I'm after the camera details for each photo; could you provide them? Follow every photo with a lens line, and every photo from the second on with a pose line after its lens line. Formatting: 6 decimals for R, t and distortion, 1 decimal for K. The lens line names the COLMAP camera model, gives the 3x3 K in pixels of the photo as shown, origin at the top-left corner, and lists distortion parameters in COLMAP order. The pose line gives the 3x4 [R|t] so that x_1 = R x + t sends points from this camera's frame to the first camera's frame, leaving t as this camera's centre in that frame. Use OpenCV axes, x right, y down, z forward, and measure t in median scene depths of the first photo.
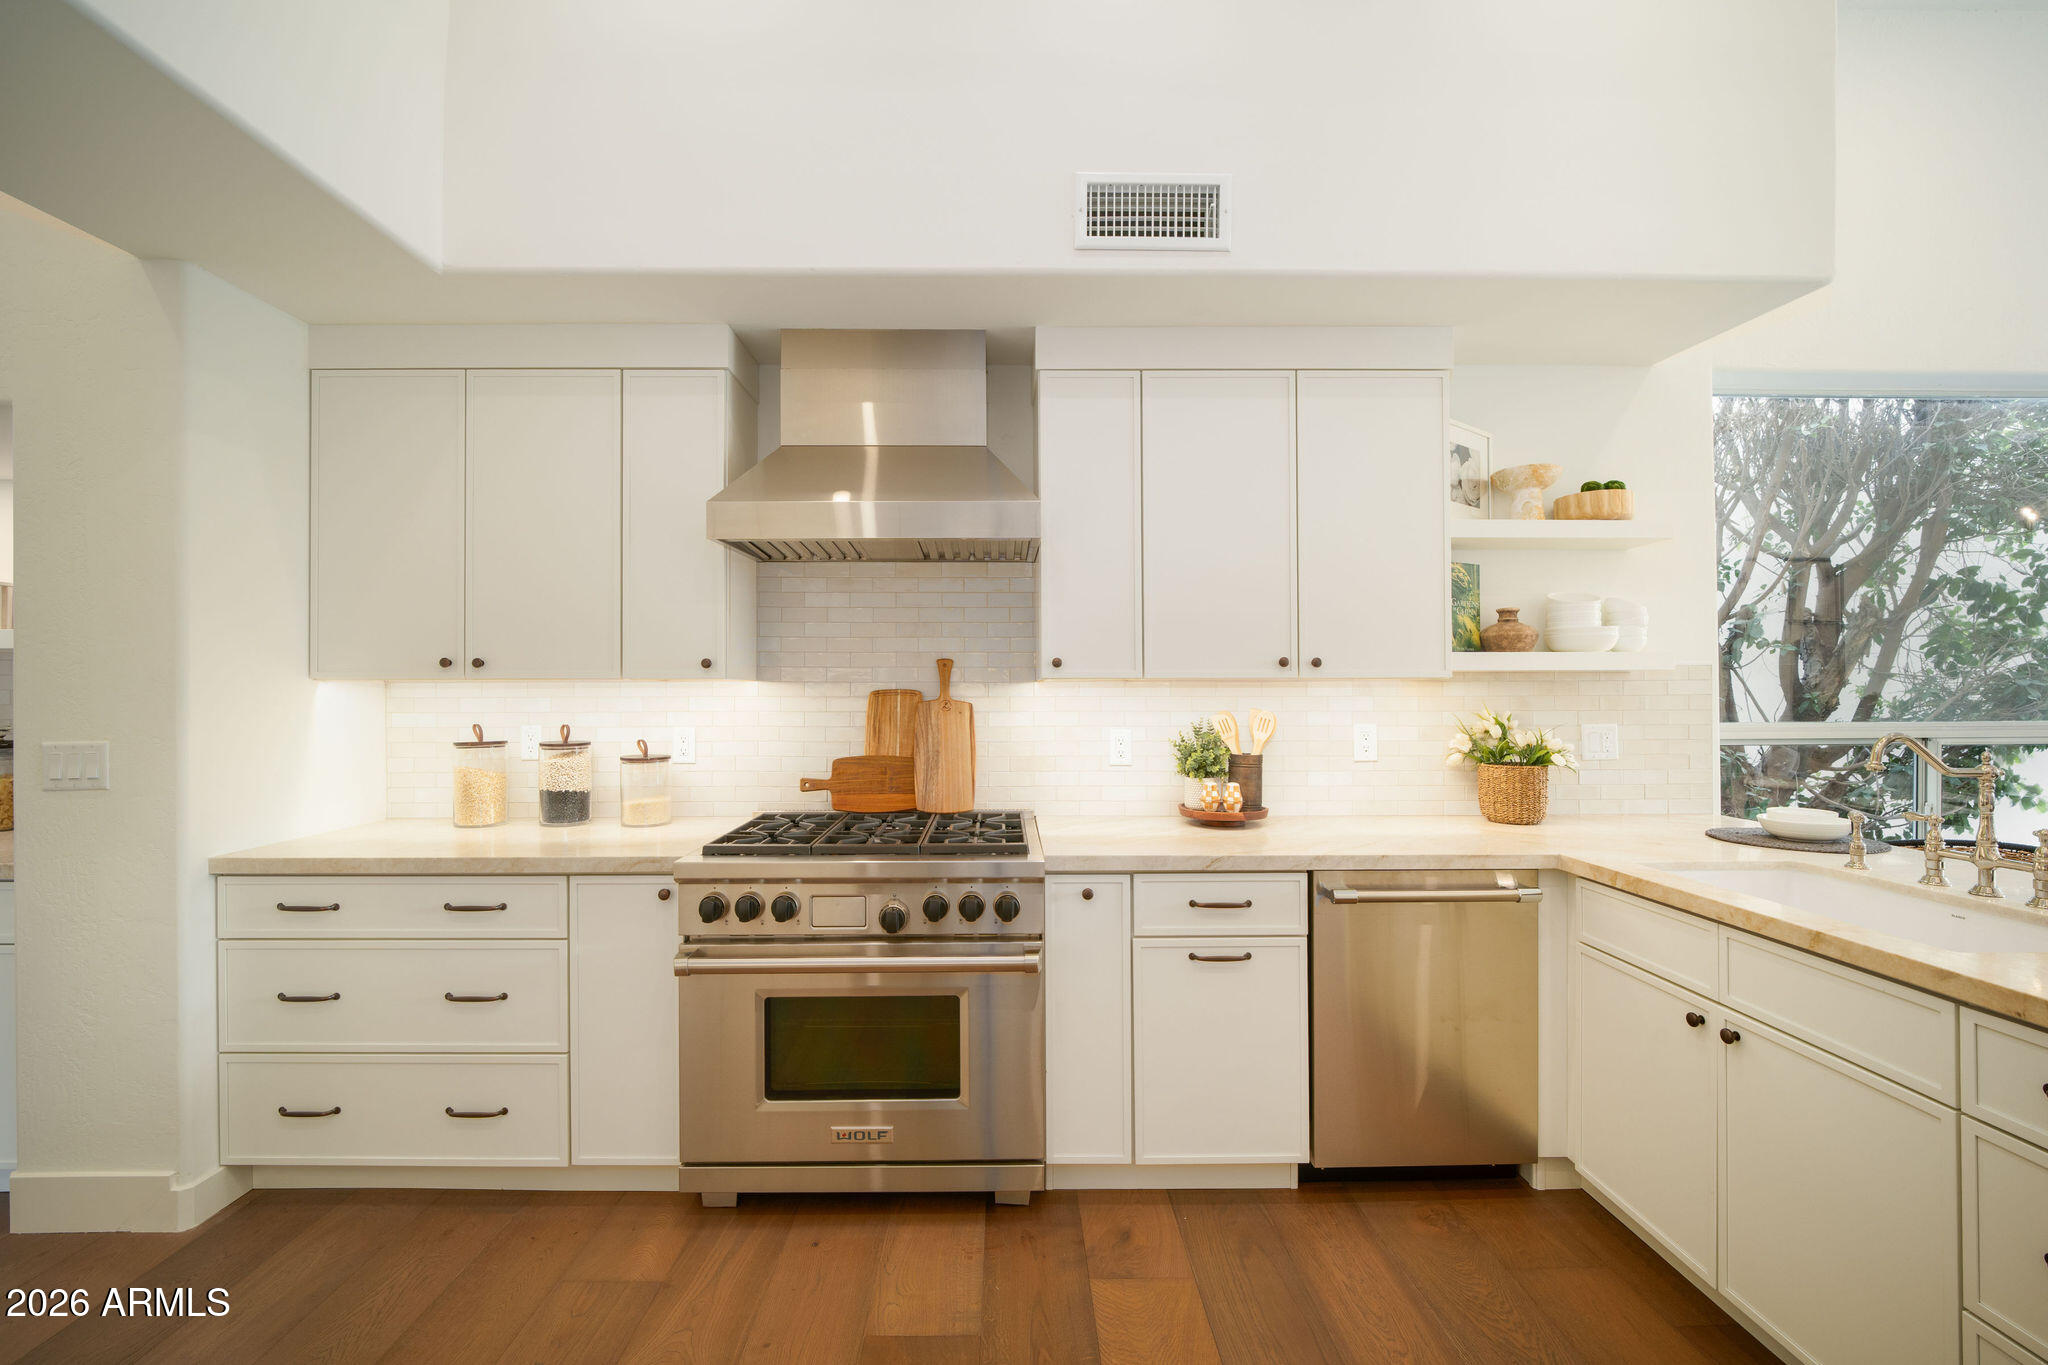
lens RADIAL K [[875.4, 0, 1021.7], [0, 875.4, 672.4], [0, 0, 1]] dist [-0.012550, -0.000582]
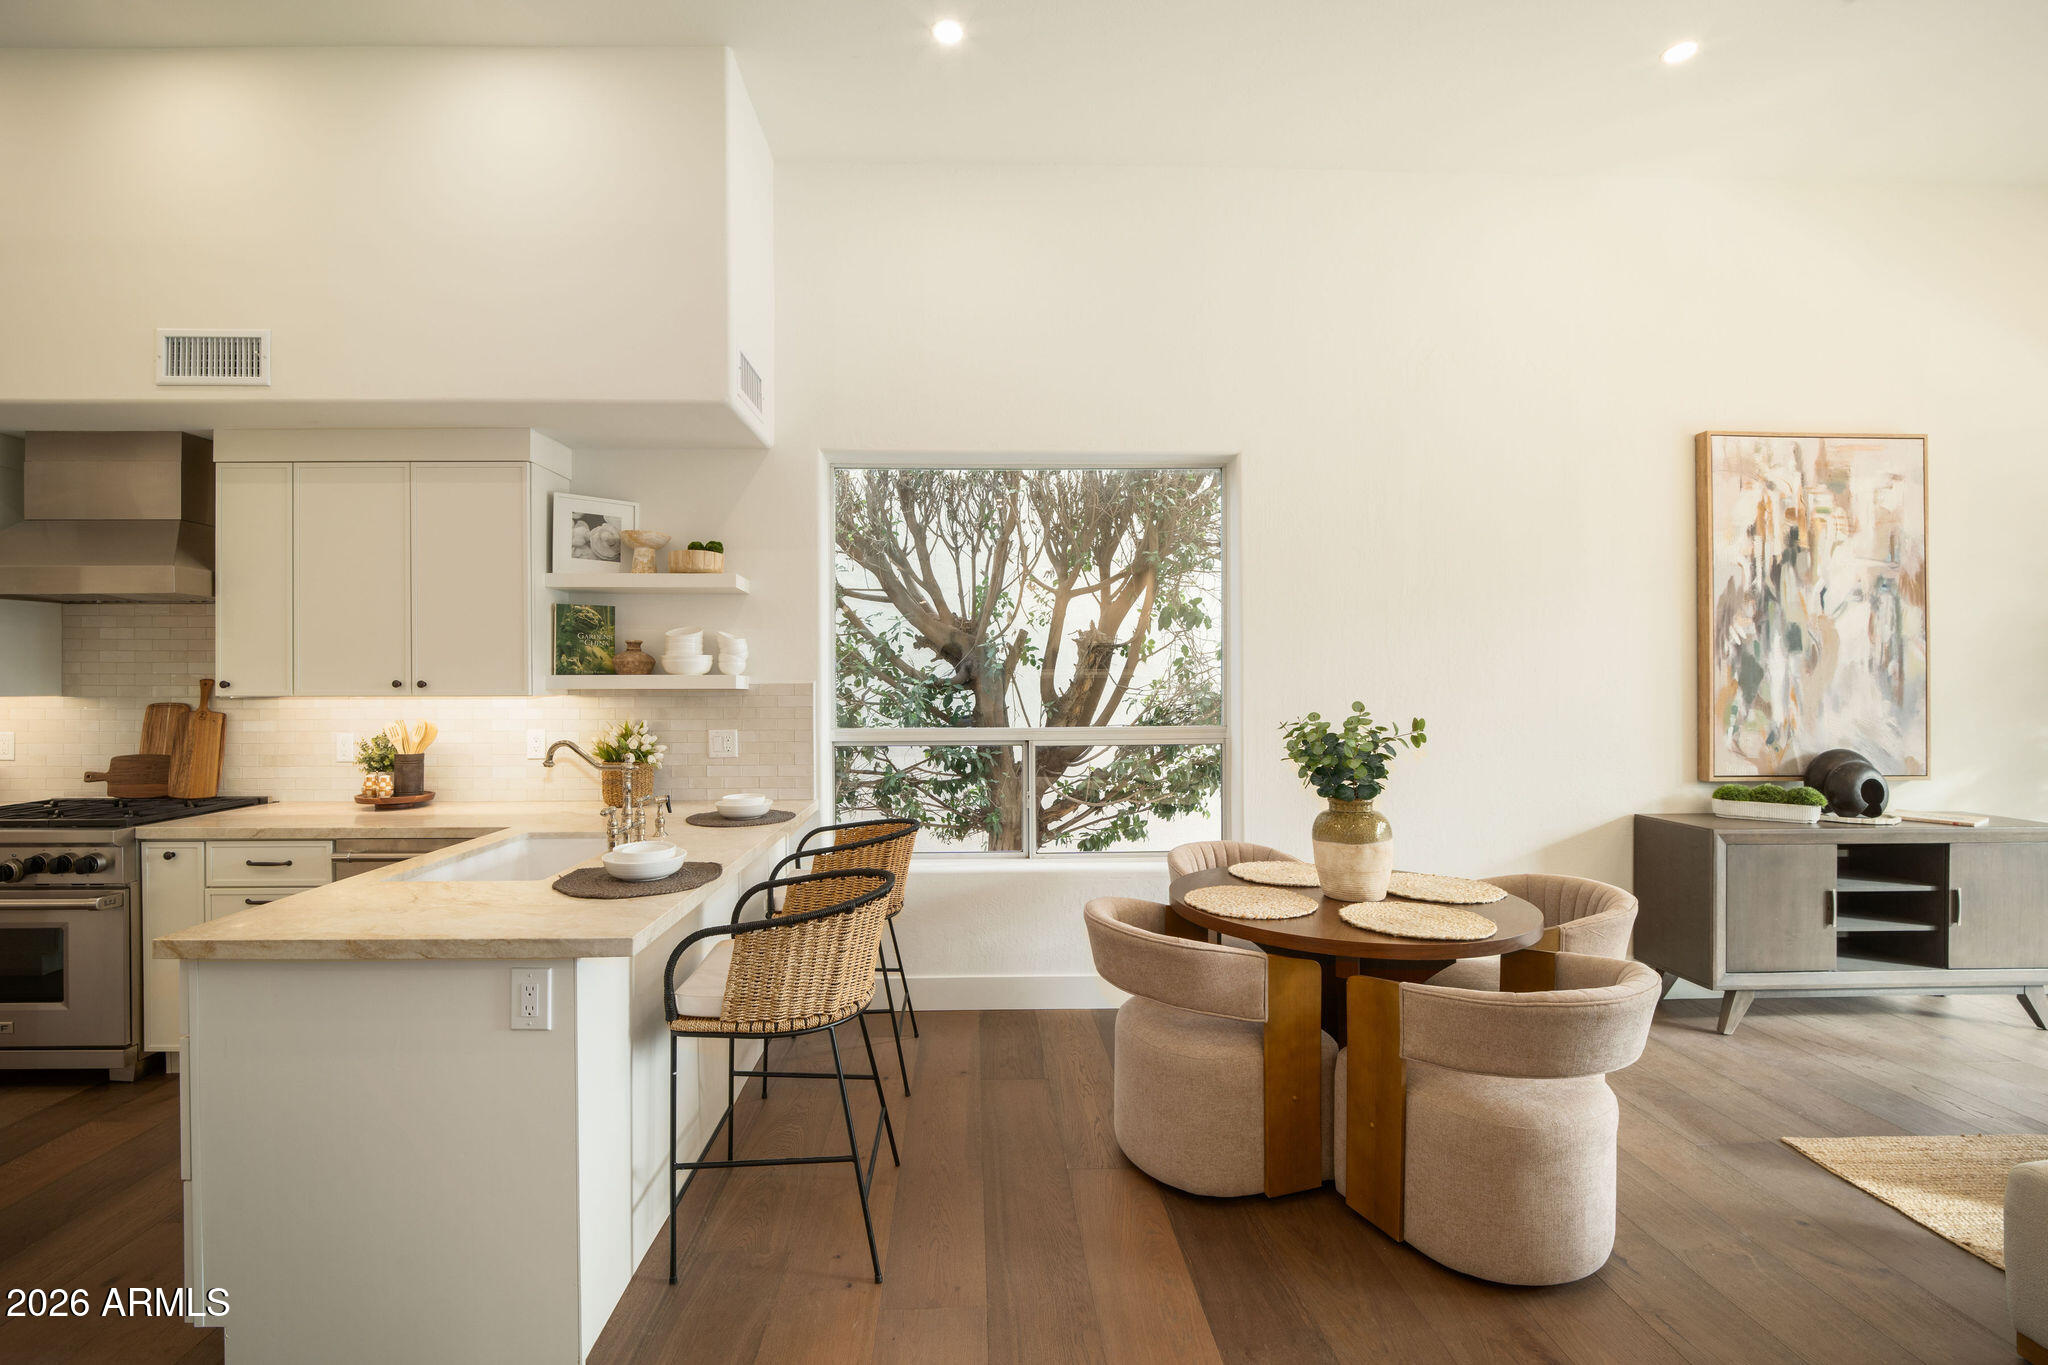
lens RADIAL K [[875.4, 0, 1011.1], [0, 875.4, 678.7], [0, 0, 1]] dist [-0.012550, -0.000582]
pose [[0.999867, -0.000085, 0.016323, 1.099711], [-0.000082, 0.999947, 0.010273, -0.030277], [-0.016323, -0.010273, 0.999814, -0.299038]]
